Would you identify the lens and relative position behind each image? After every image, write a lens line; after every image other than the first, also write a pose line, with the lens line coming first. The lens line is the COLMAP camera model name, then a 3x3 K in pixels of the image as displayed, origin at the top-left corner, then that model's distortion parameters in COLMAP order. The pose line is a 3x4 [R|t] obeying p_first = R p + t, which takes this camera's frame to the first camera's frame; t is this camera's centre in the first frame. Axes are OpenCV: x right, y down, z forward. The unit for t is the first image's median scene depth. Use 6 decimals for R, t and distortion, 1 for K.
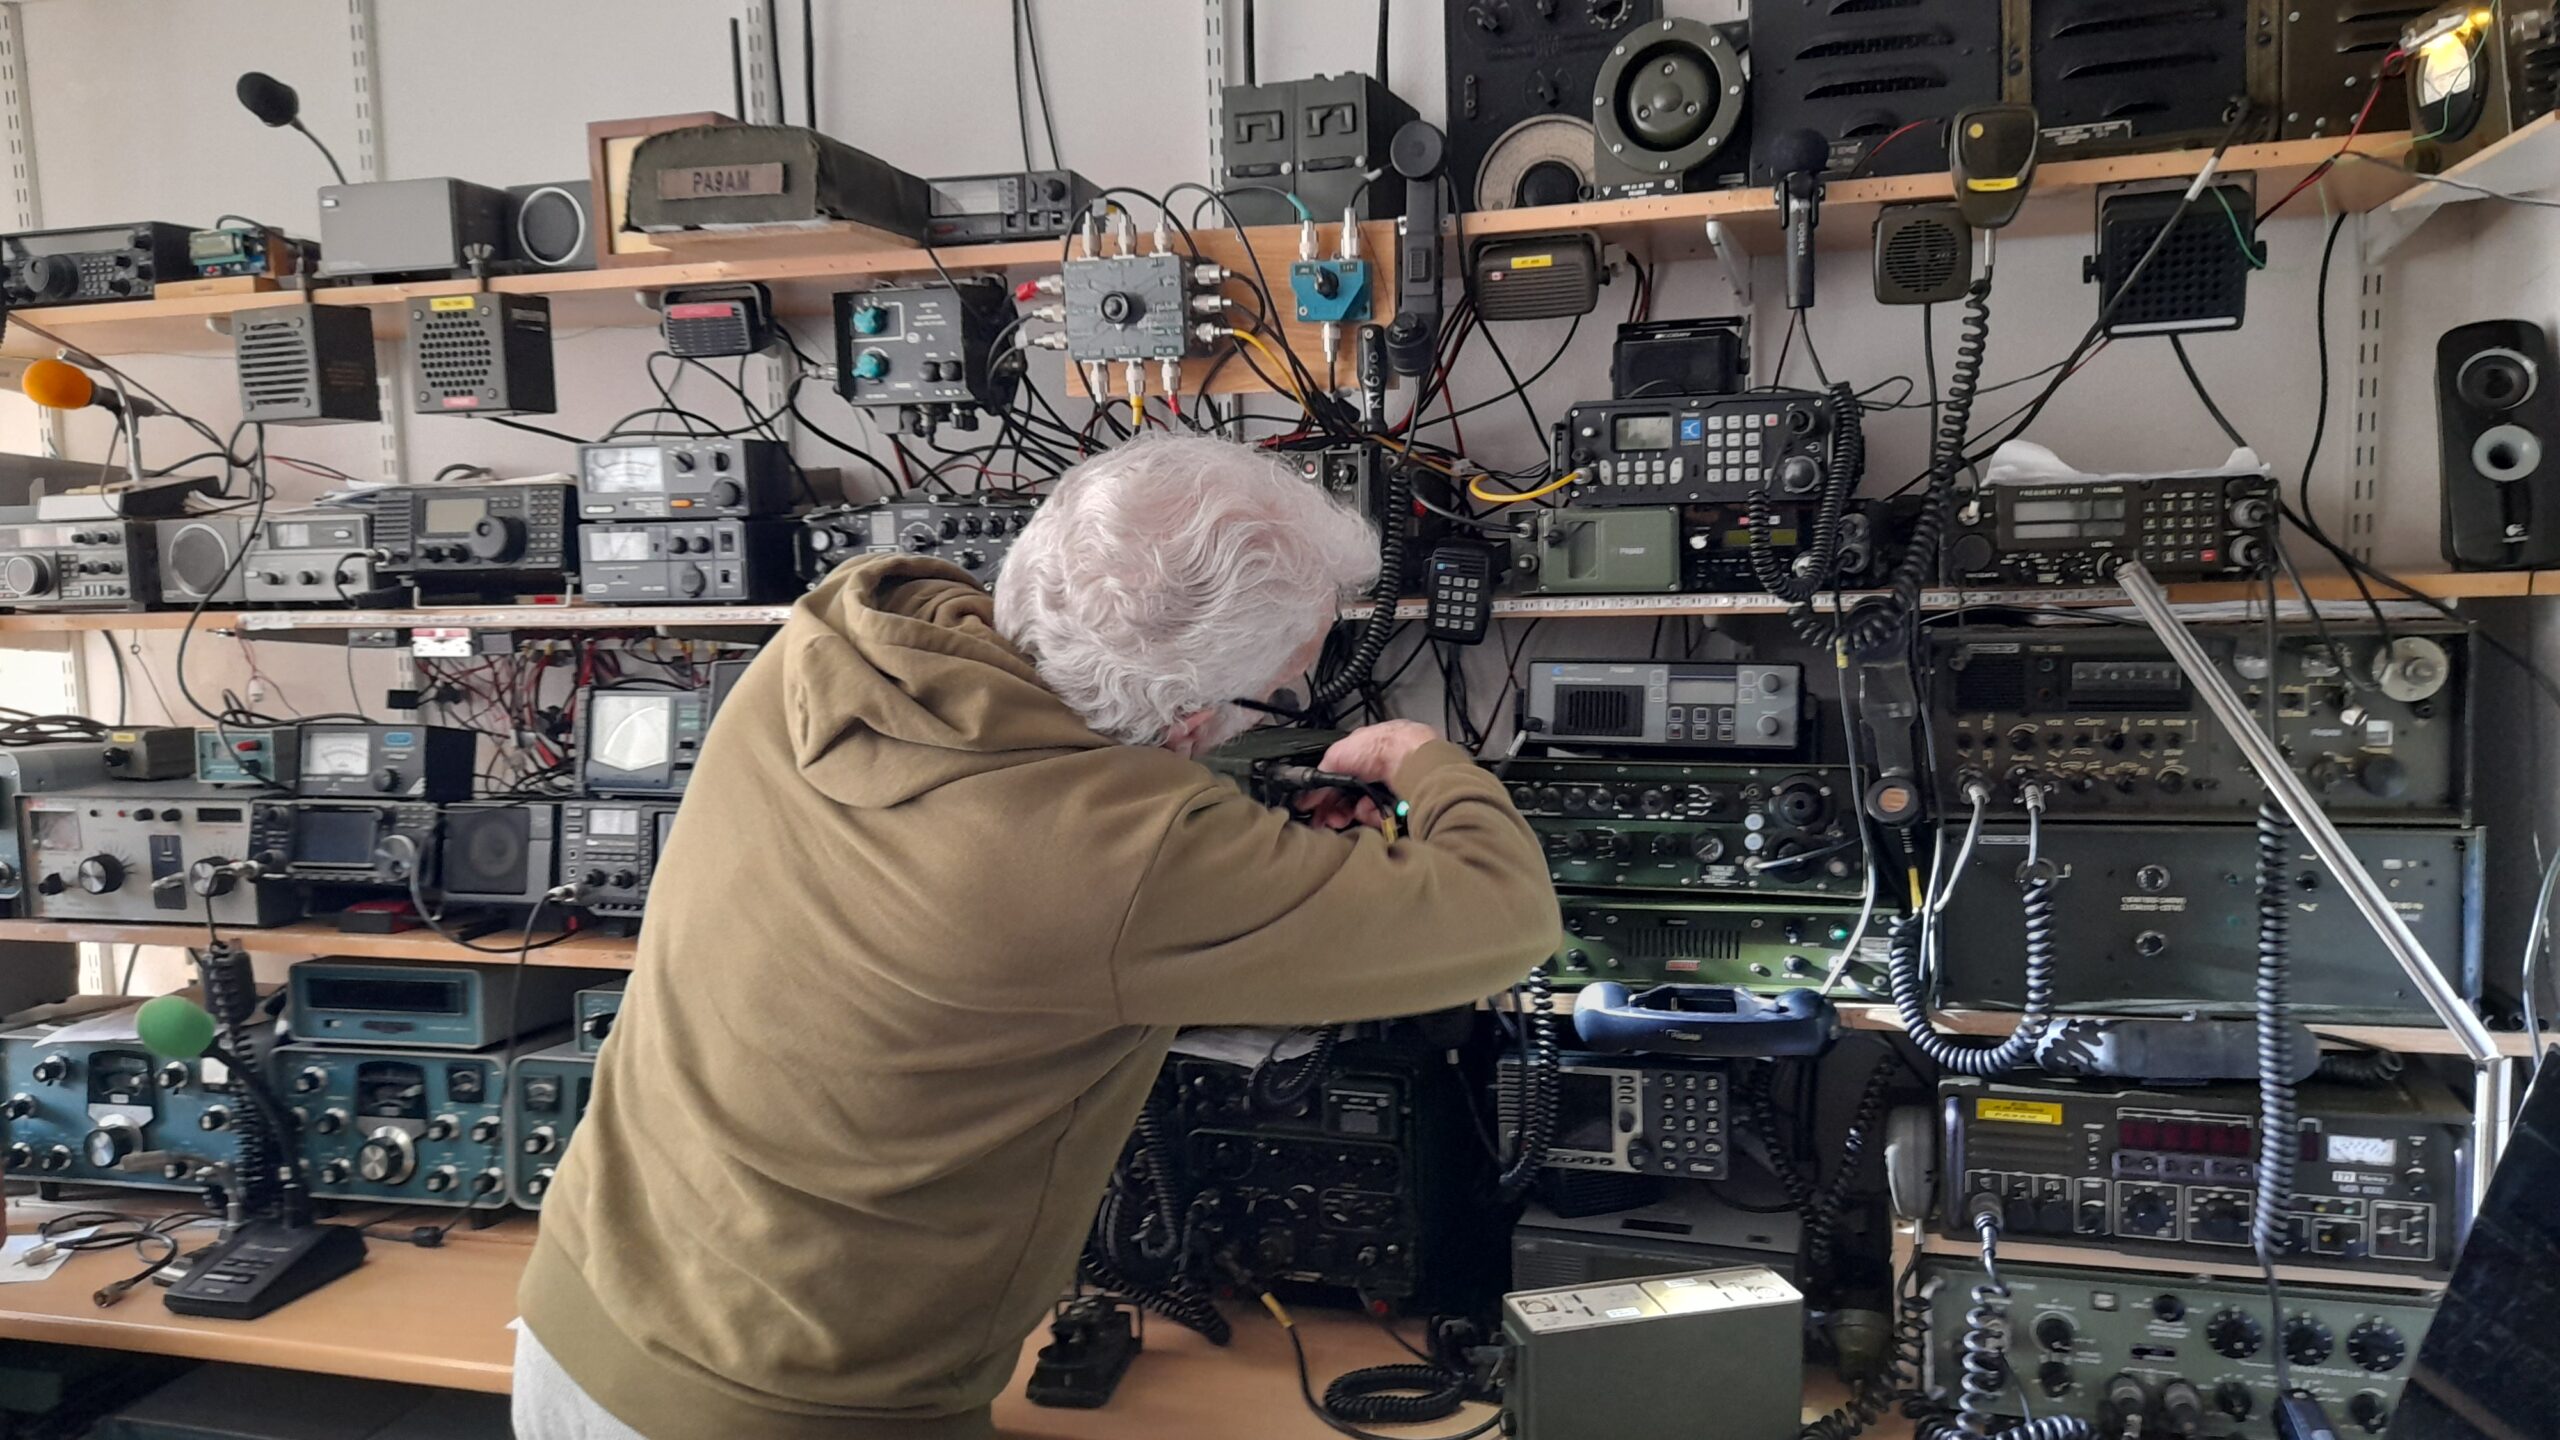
lens RADIAL K [[1862.5, 0, 1275.7], [0, 1862.5, 749.8], [0, 0, 1]] dist [0.055881, -0.063697]
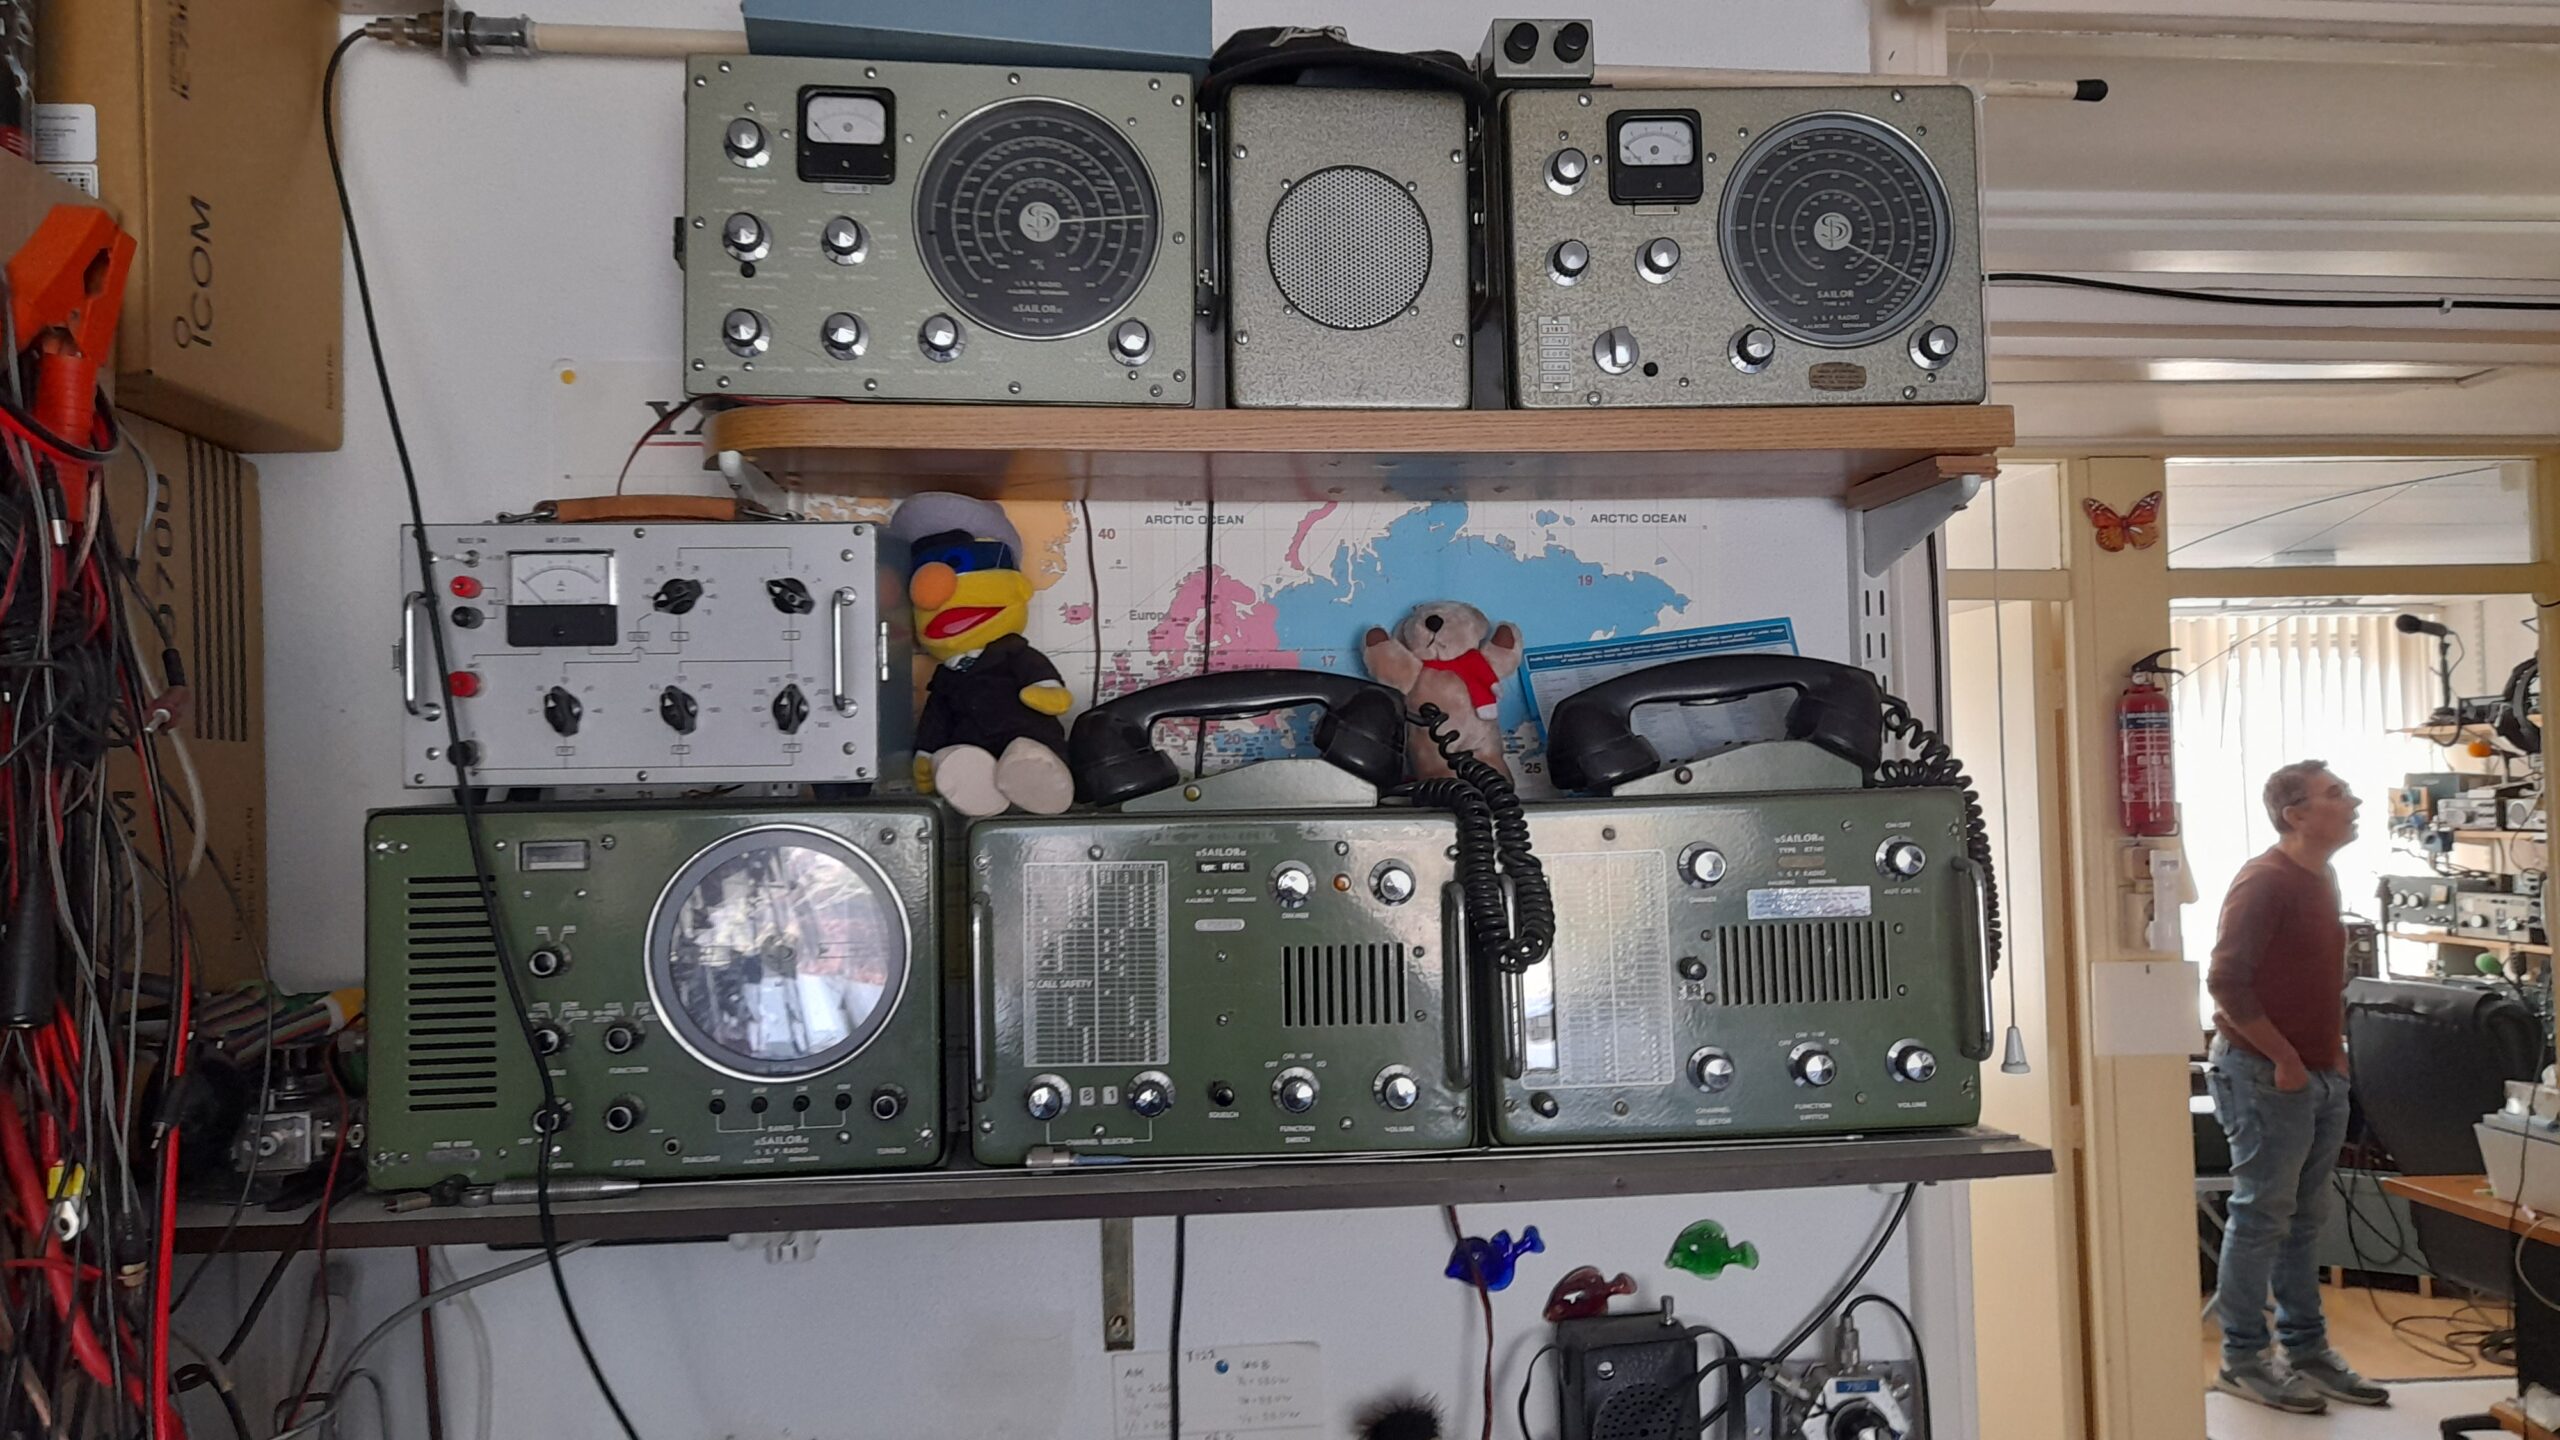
lens RADIAL K [[1895.2, 0, 1280.0], [0, 1895.2, 720.0], [0, 0, 1]] dist [0.062667, -0.075526]
pose [[0.359005, -0.018314, -0.933156, 1.646924], [-0.084814, 0.995031, -0.052158, 0.076175], [0.929474, 0.097870, 0.355668, -2.003435]]
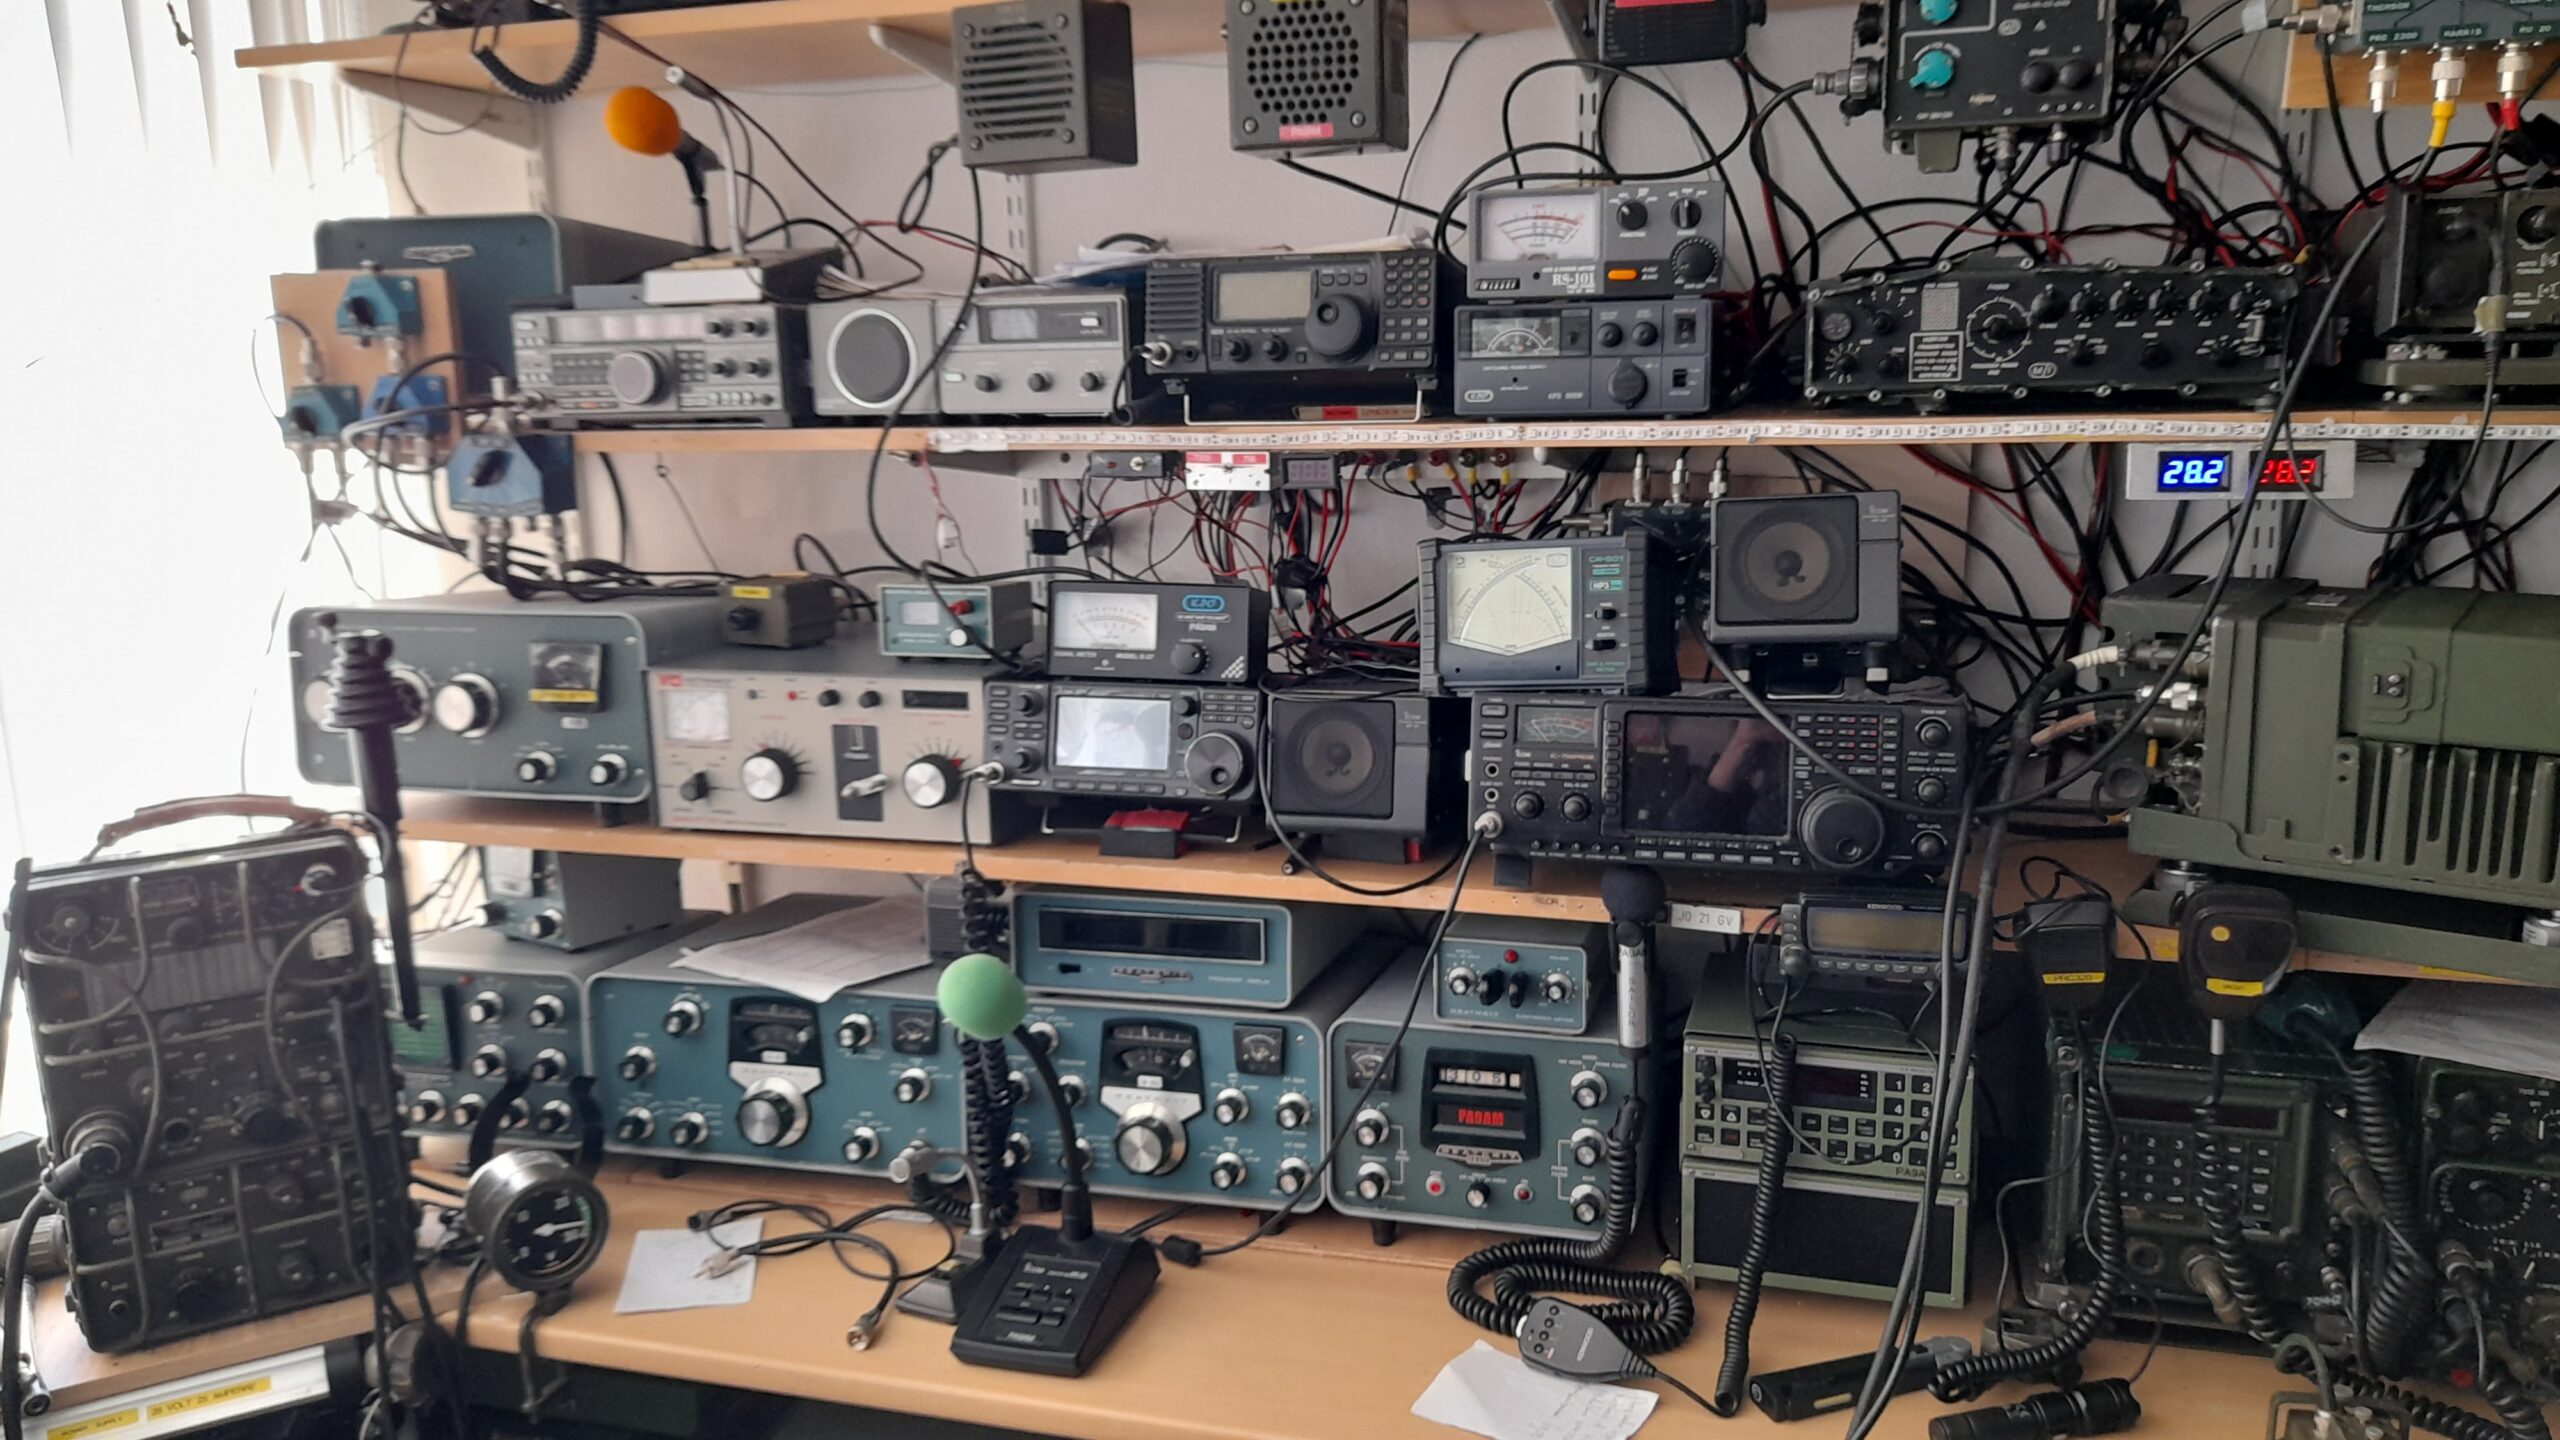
lens RADIAL K [[1862.5, 0, 1275.7], [0, 1862.5, 749.8], [0, 0, 1]] dist [0.055881, -0.063697]
pose [[0.999898, 0.005871, -0.013001, -0.455776], [-0.004633, 0.995626, 0.093309, -0.017550], [0.013492, -0.093239, 0.995552, 0.278356]]
